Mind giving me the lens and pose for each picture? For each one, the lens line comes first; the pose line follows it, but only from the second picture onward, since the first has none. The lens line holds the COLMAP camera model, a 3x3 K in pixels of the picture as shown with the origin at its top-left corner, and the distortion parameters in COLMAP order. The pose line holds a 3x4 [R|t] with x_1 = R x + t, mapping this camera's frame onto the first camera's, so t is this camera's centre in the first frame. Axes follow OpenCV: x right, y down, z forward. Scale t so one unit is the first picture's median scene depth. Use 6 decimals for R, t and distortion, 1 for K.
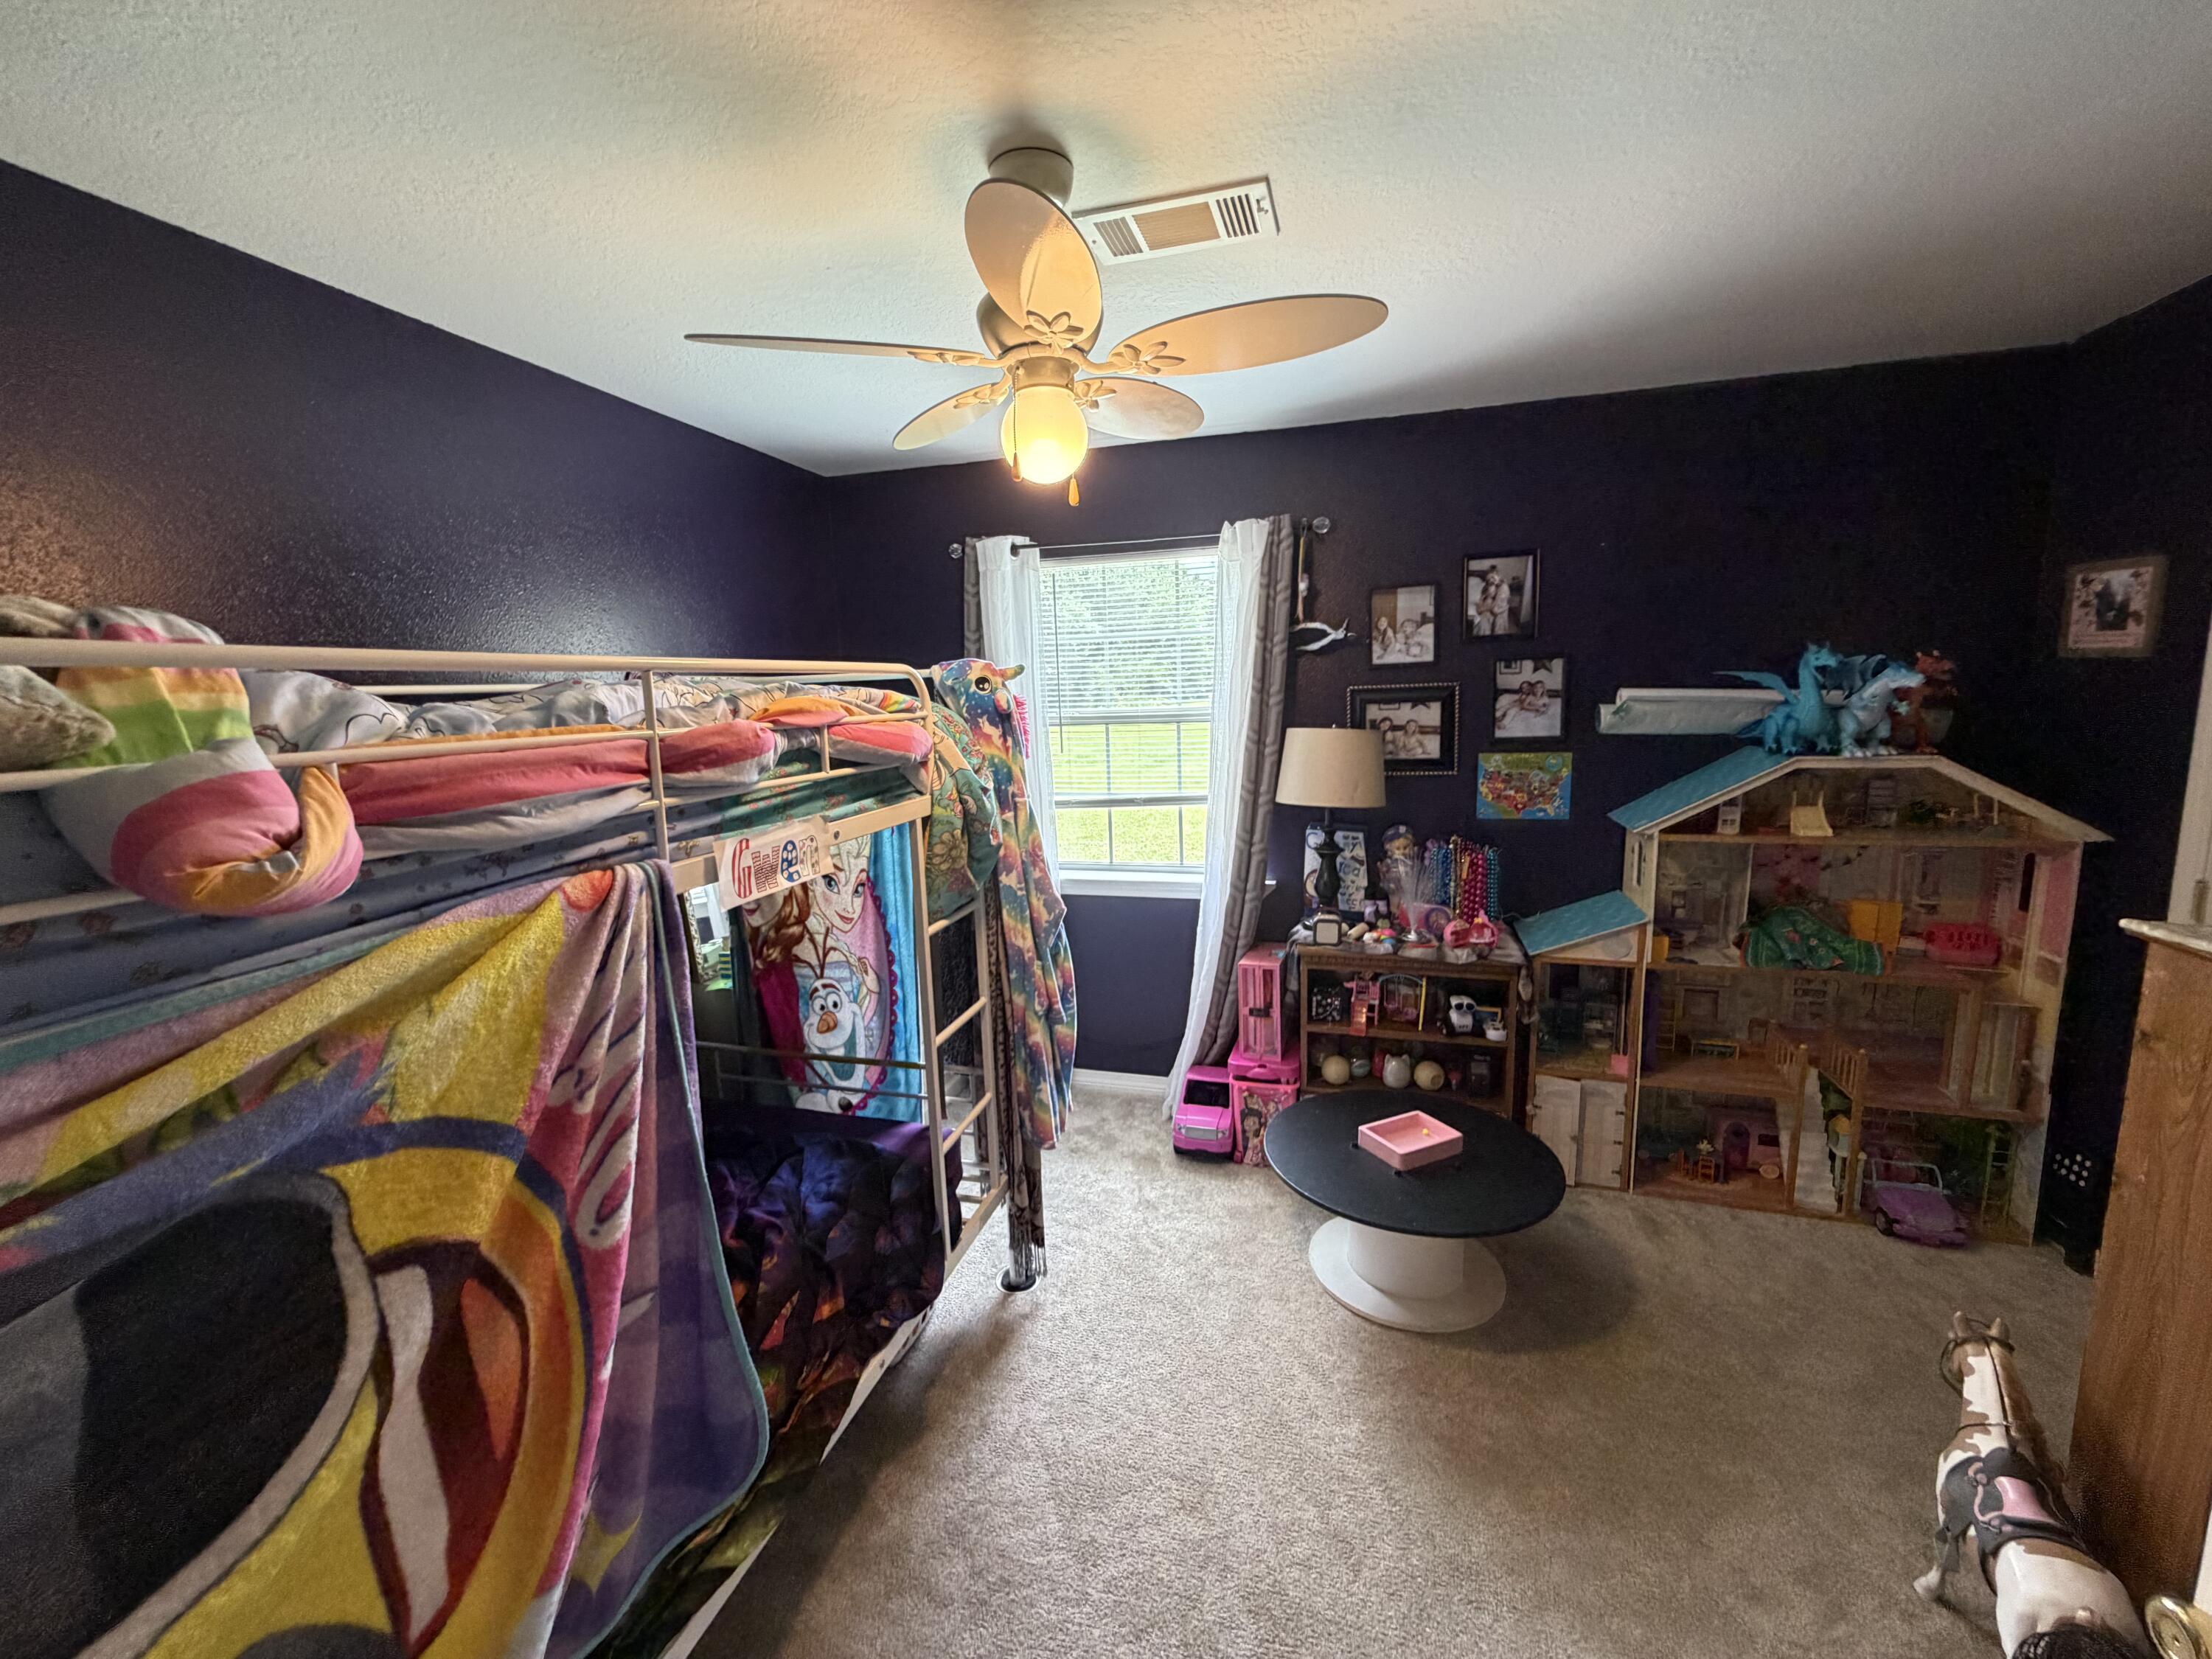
lens RADIAL K [[890.1, 0, 1105.5], [0, 890.1, 832.4], [0, 0, 1]] dist [0.004213, 0.000736]
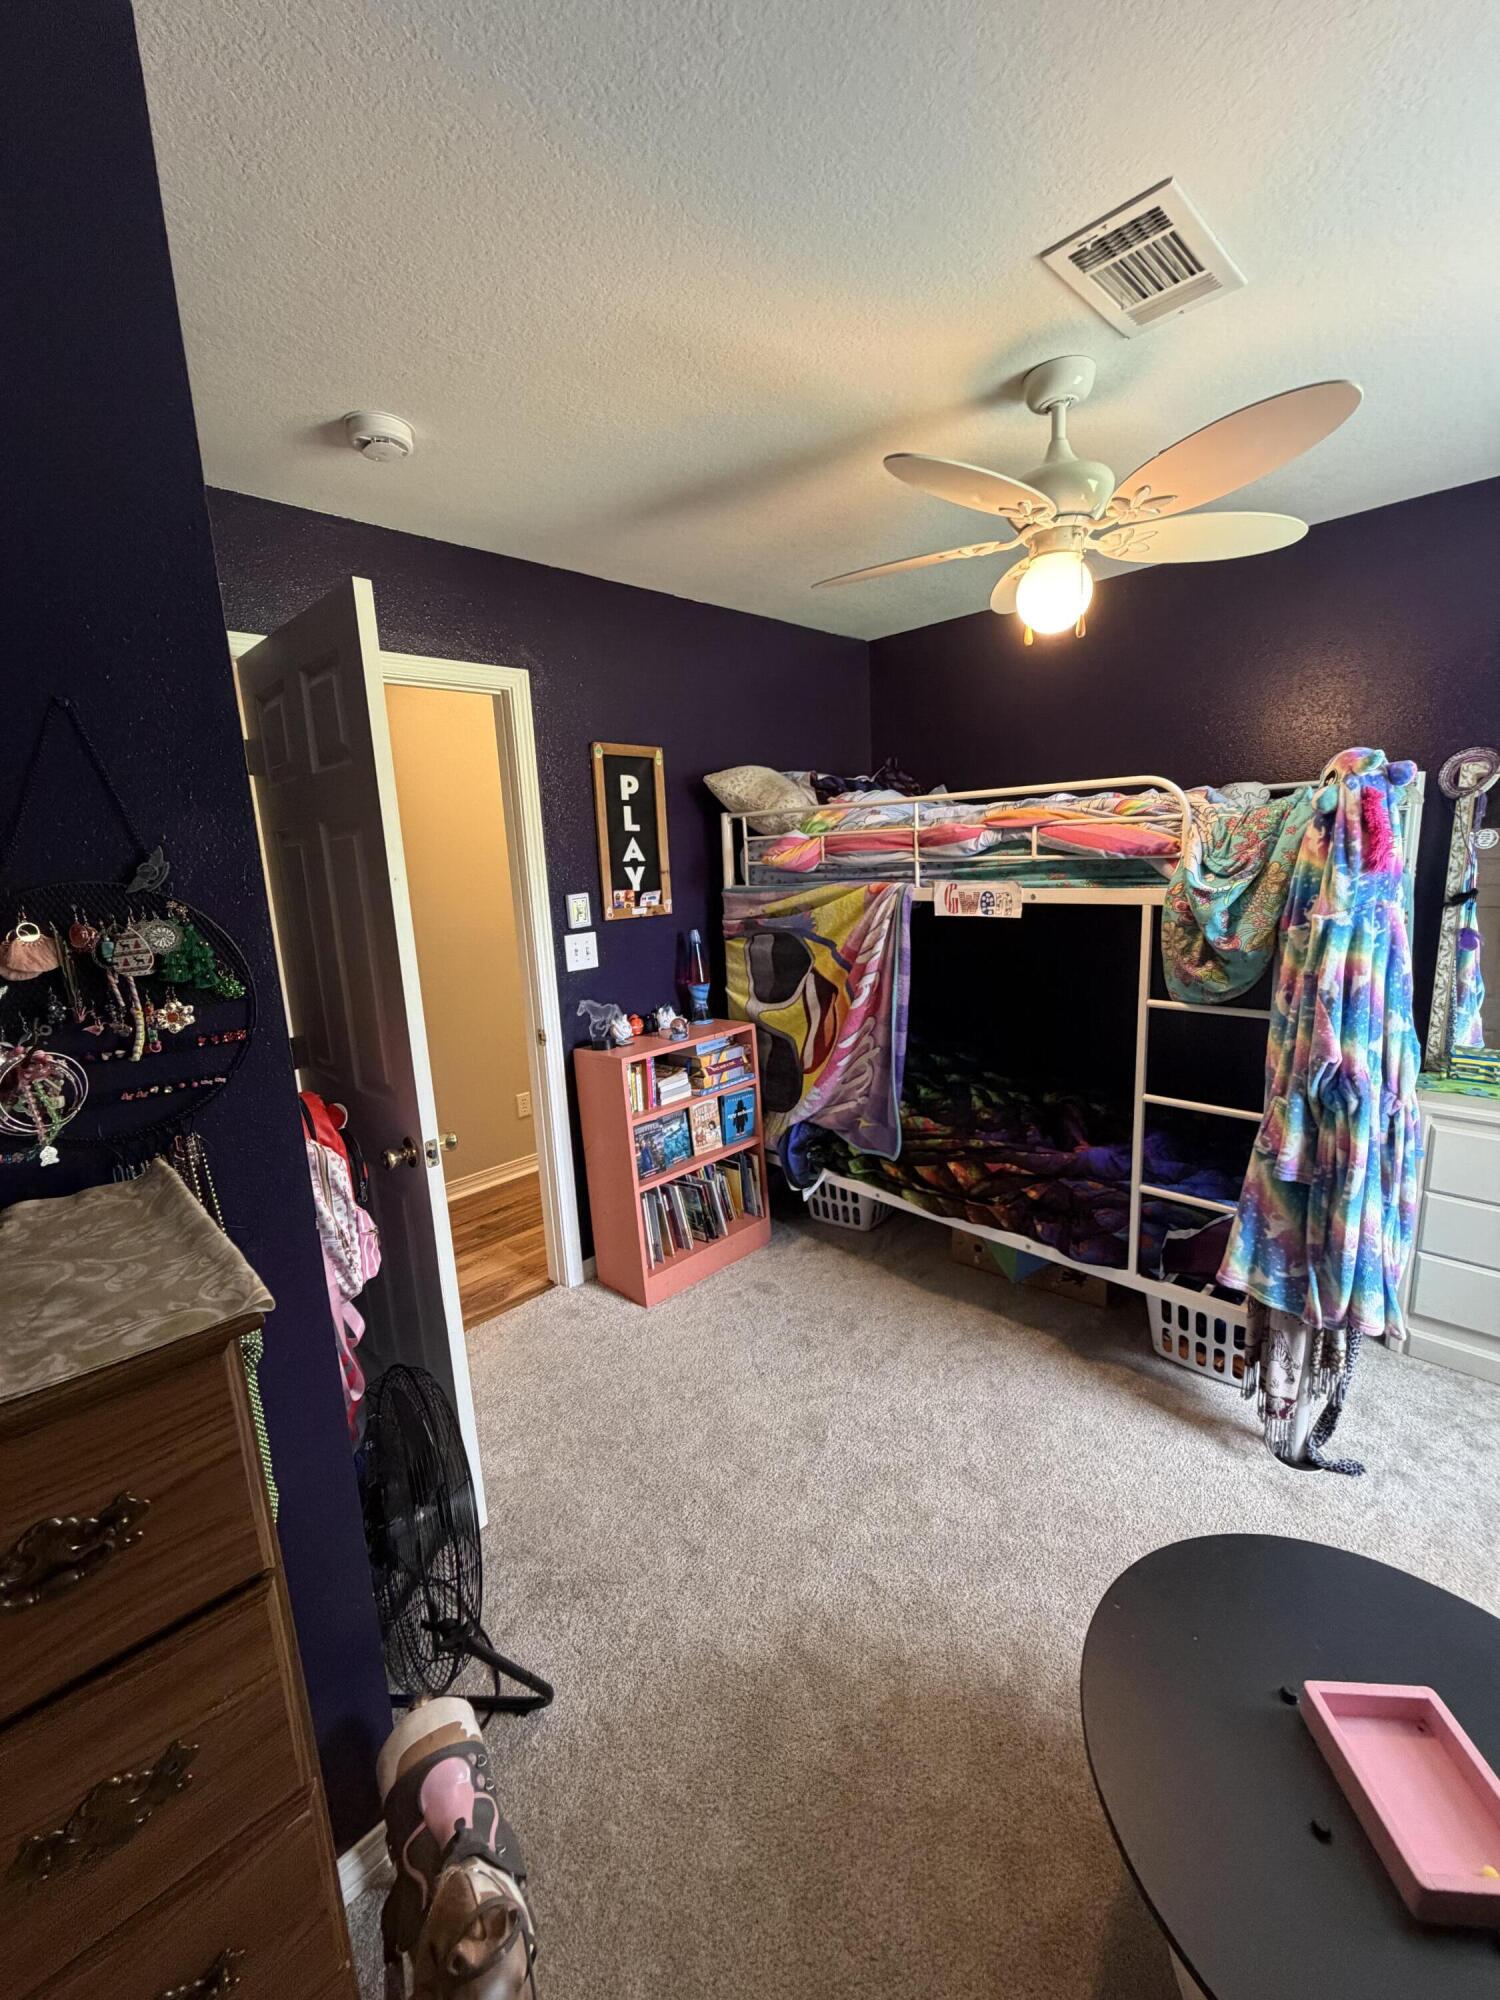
lens RADIAL K [[804.8, 0, 744.8], [0, 804.8, 995.2], [0, 0, 1]] dist [0.004213, 0.000736]
pose [[-0.495936, 0.217962, -0.840559, 1.367746], [-0.074887, 0.953644, 0.291470, -0.239739], [0.865124, 0.207498, -0.456624, 1.435838]]
